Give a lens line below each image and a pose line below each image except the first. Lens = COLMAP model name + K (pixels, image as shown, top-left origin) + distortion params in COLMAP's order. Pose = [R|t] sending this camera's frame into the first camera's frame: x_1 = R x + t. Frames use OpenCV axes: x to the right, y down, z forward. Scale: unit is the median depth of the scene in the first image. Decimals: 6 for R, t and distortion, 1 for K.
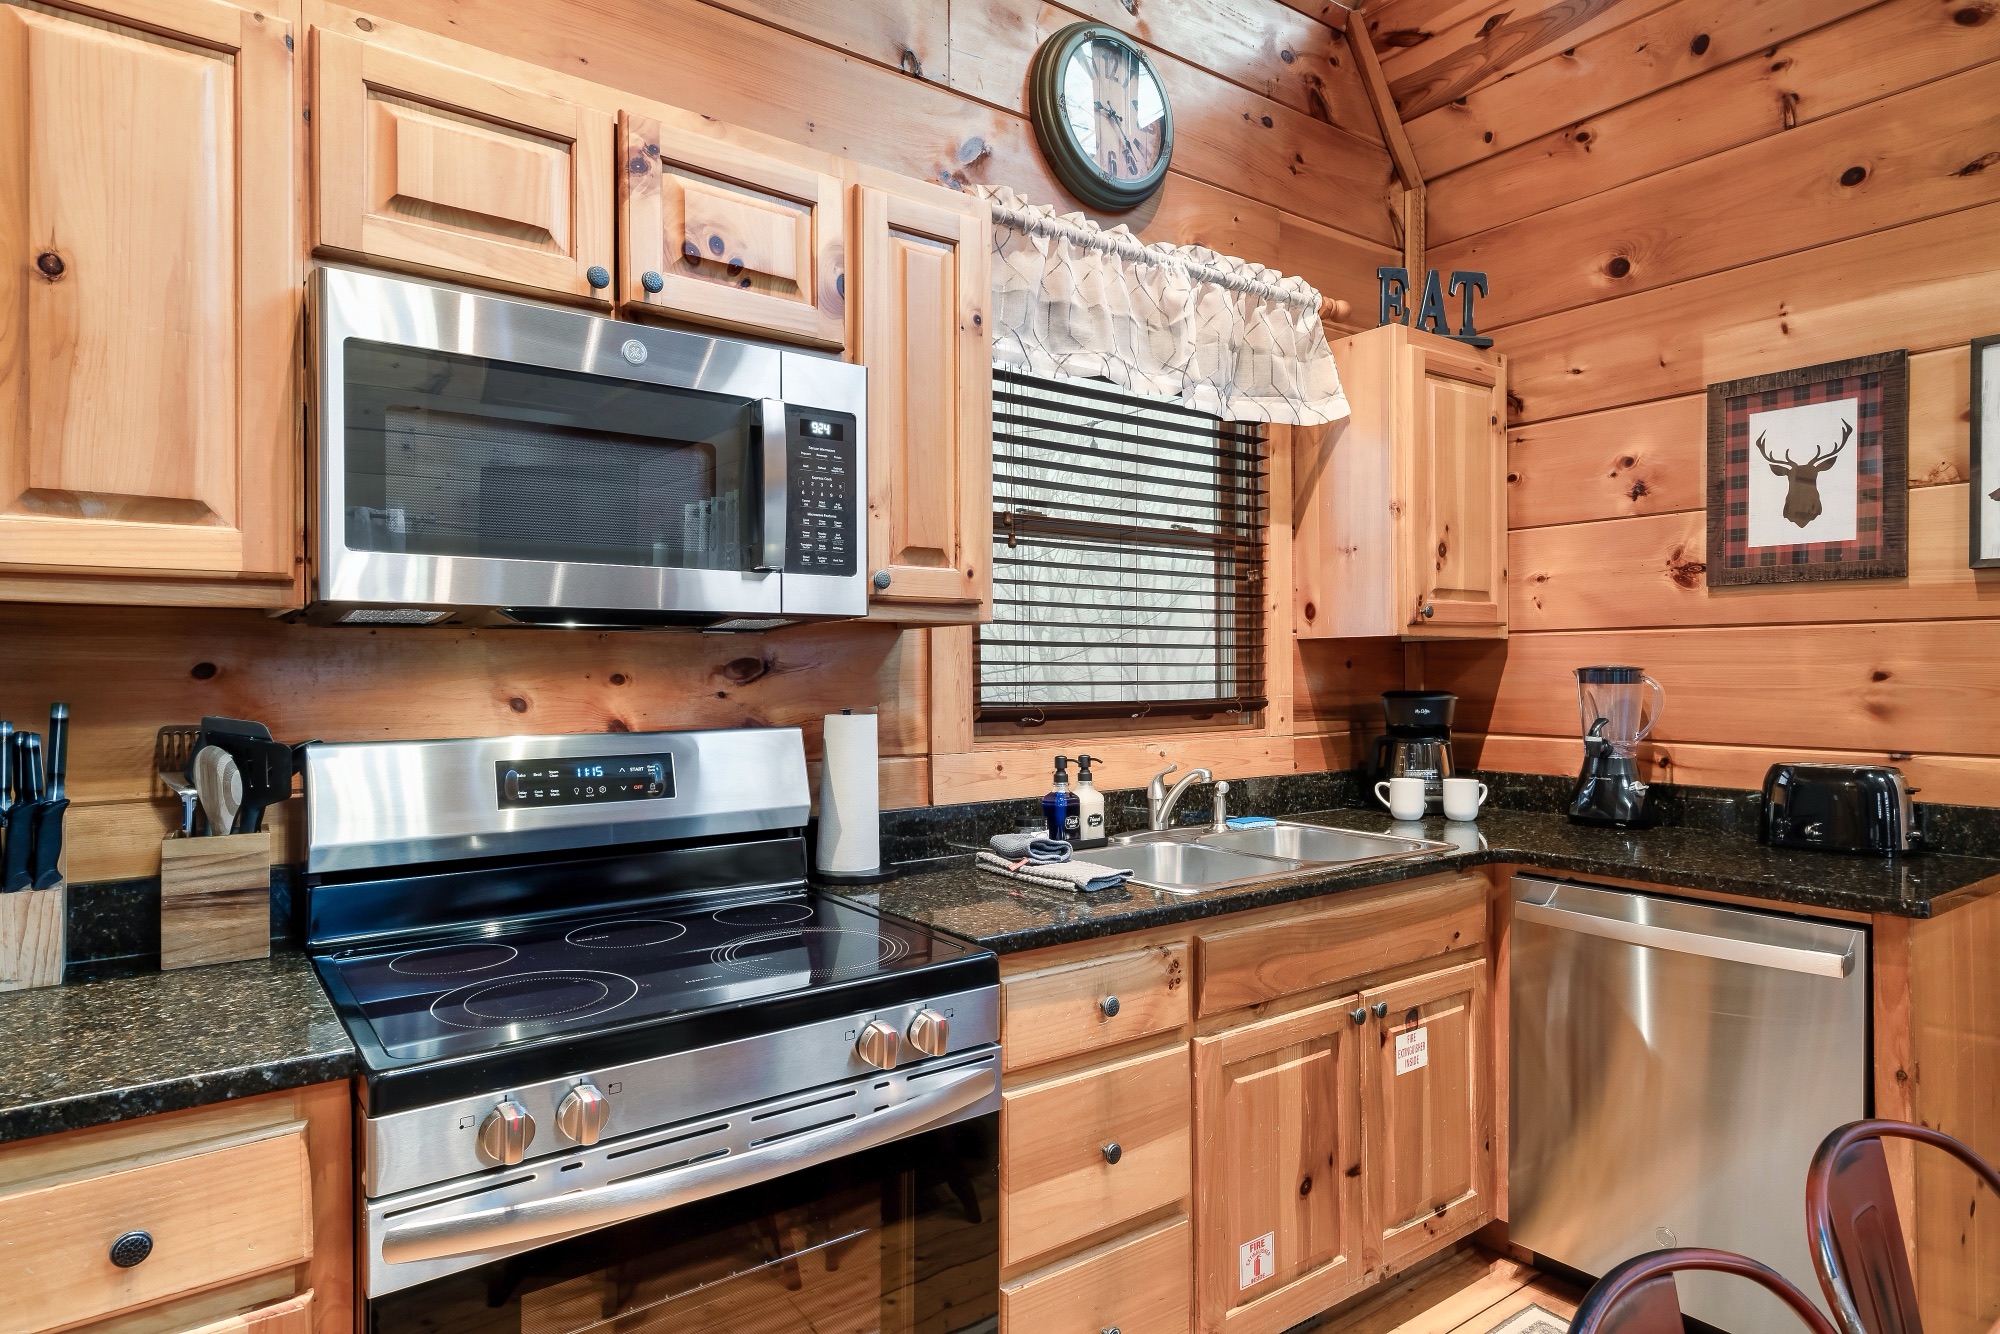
lens RADIAL K [[1124.0, 0, 1000.0], [0, 1124.0, 667.0], [0, 0, 1]] dist [0.006112, 0.001172]
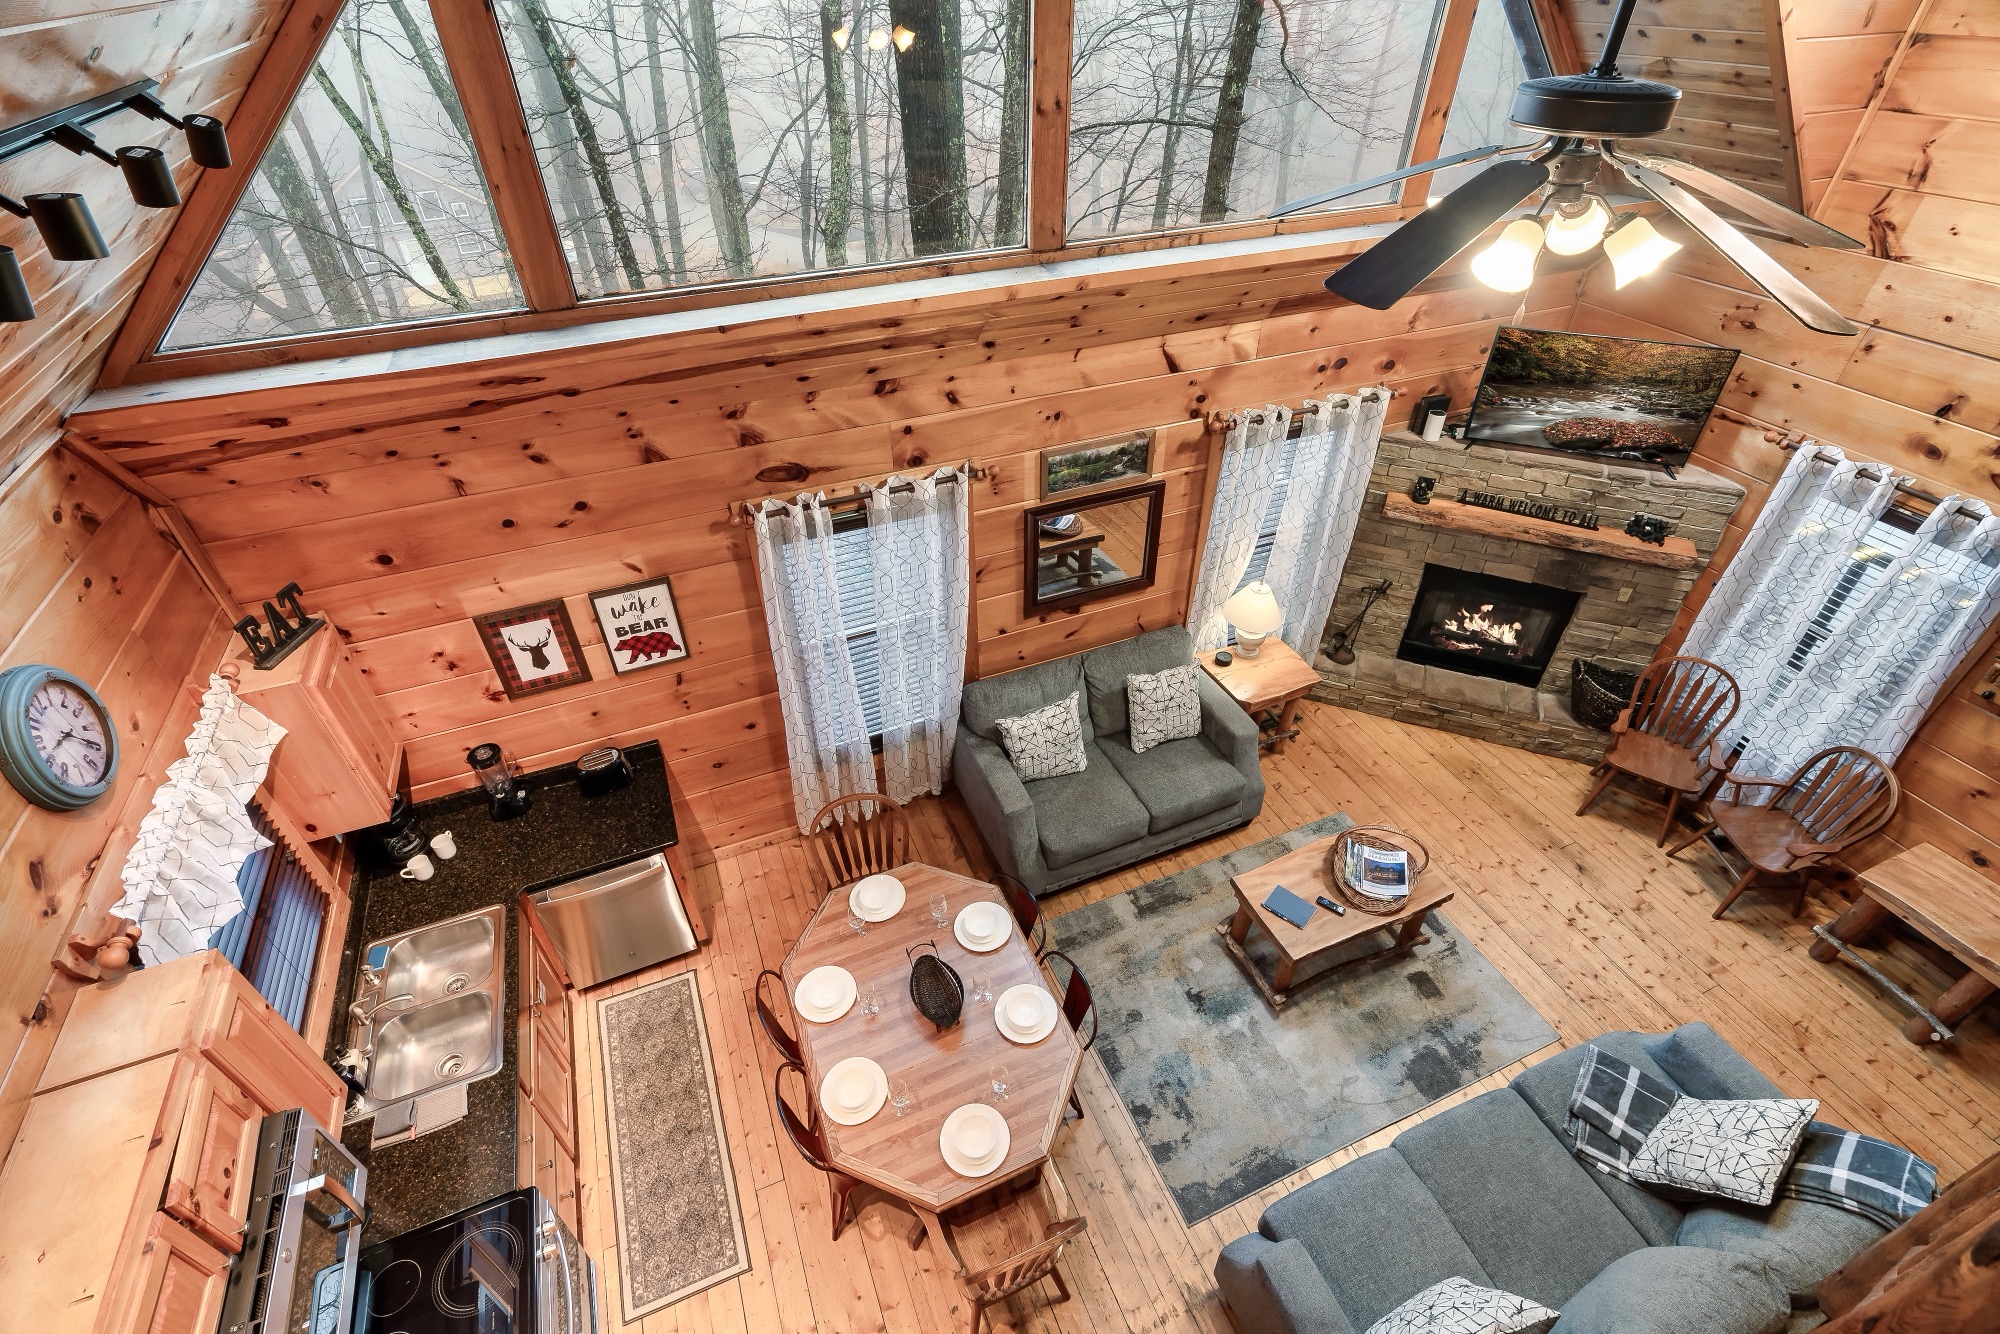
lens RADIAL K [[896.8, 0, 1000.0], [0, 896.8, 667.0], [0, 0, 1]] dist [0.000465, 0.000099]
pose [[0.237983, -0.606627, 0.758530, -0.352349], [0.005106, 0.781739, 0.623585, -1.152464], [-0.971256, -0.144530, 0.189137, -0.146550]]
